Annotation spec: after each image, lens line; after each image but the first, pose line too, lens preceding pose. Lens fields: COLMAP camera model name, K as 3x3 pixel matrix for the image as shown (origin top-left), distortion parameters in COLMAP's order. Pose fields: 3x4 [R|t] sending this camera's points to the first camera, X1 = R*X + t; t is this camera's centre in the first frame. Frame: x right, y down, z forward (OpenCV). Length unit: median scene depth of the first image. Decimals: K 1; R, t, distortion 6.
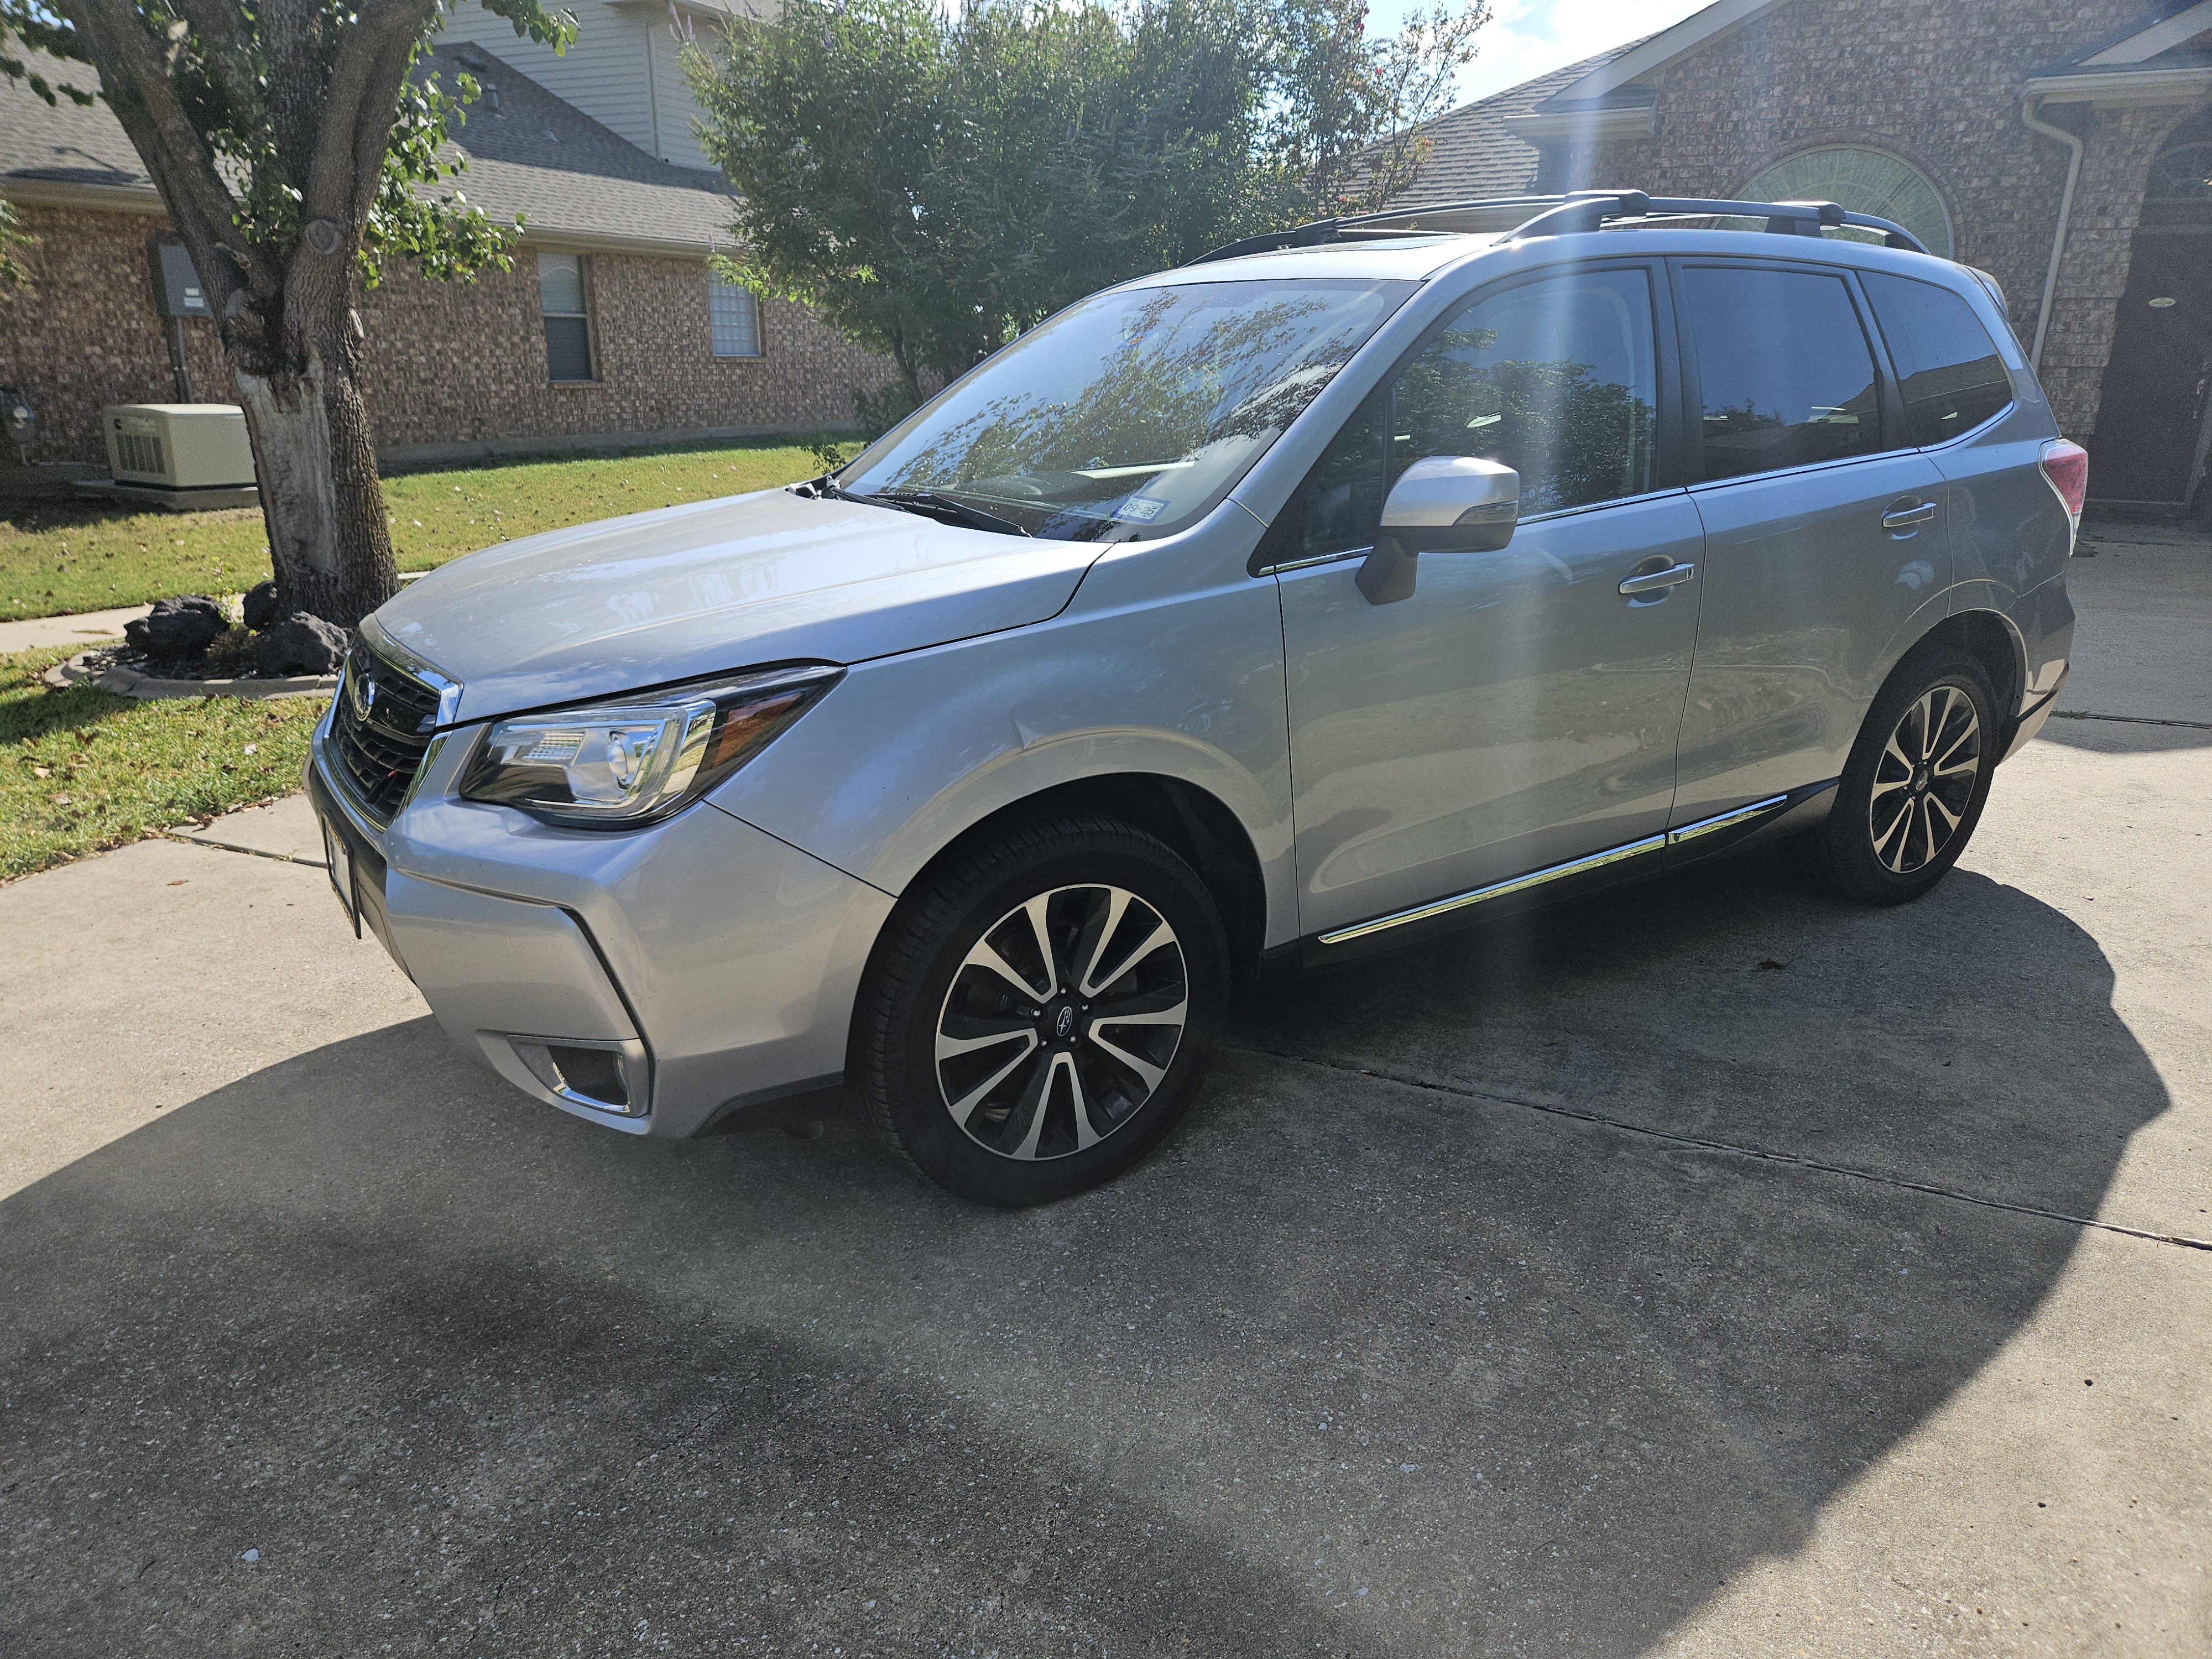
lens RADIAL K [[1455.4, 0, 1123.1], [0, 1455.4, 830.8], [0, 0, 1]] dist [0.048179, -0.046220]
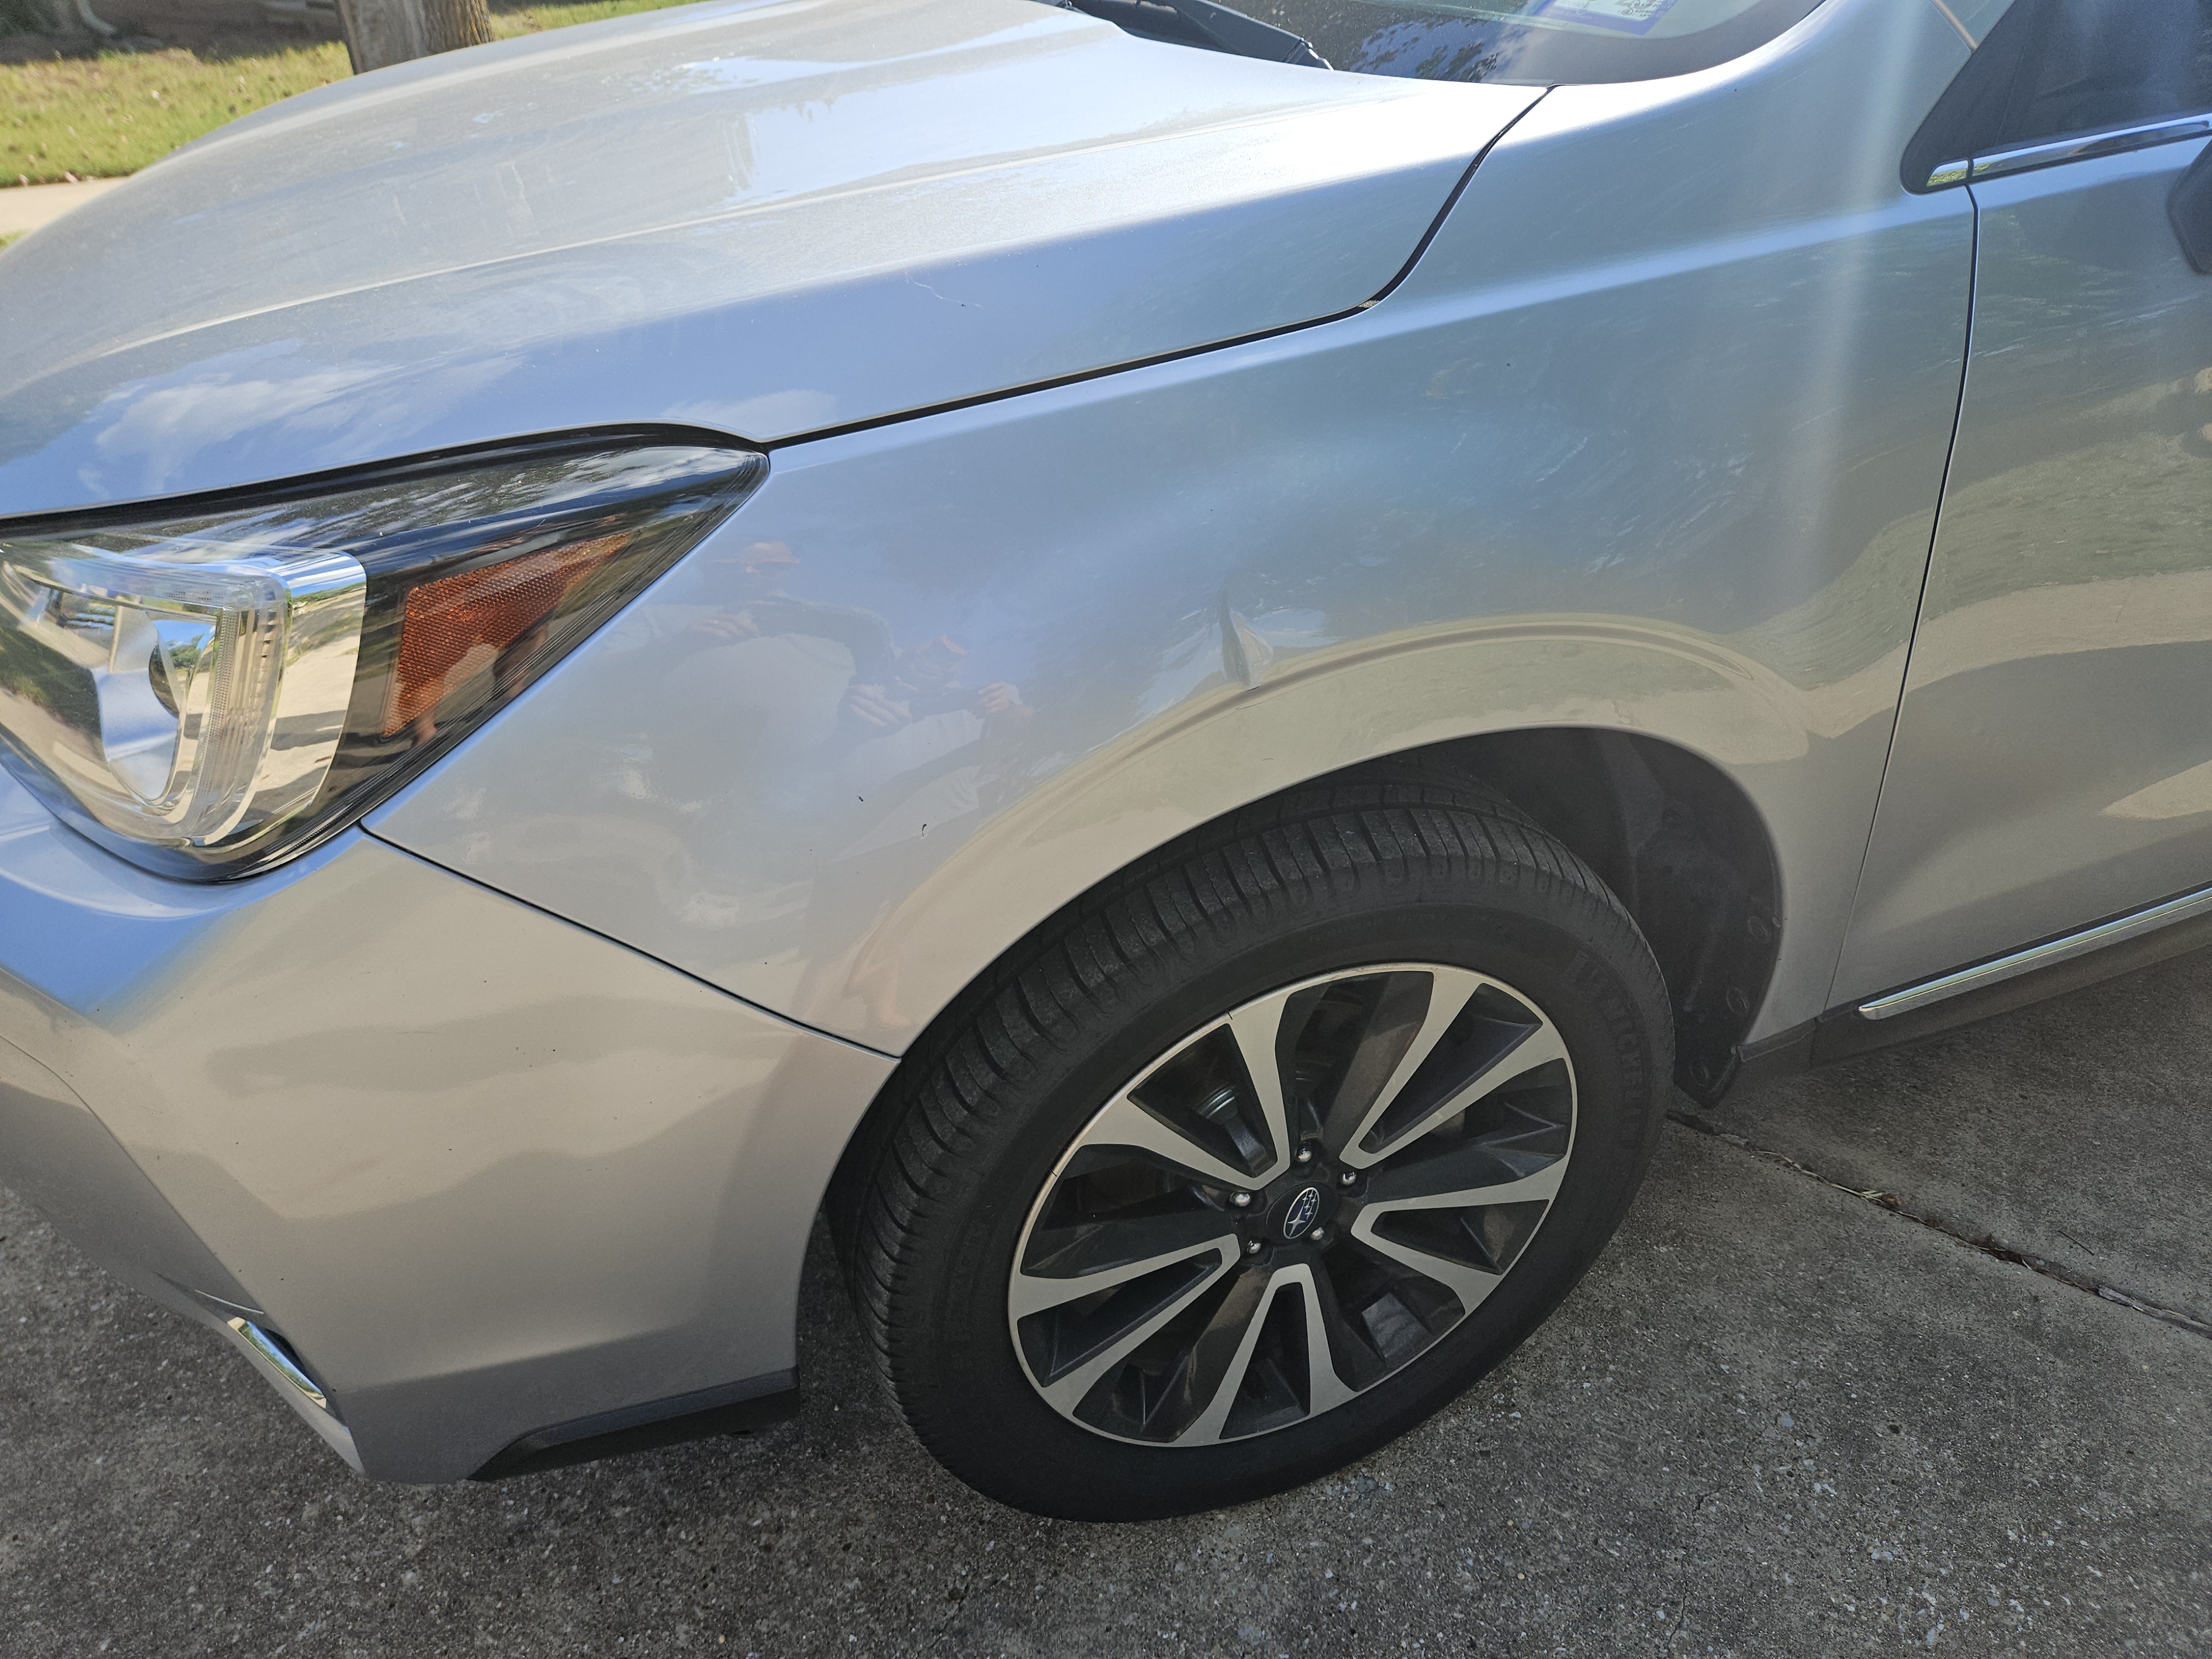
lens RADIAL K [[1455.4, 0, 1123.1], [0, 1455.4, 830.8], [0, 0, 1]] dist [0.048179, -0.046220]
pose [[0.980849, 0.102358, -0.165705, -0.030382], [-0.054879, 0.961543, 0.269116, -0.106755], [0.186879, -0.254868, 0.948746, 0.559770]]
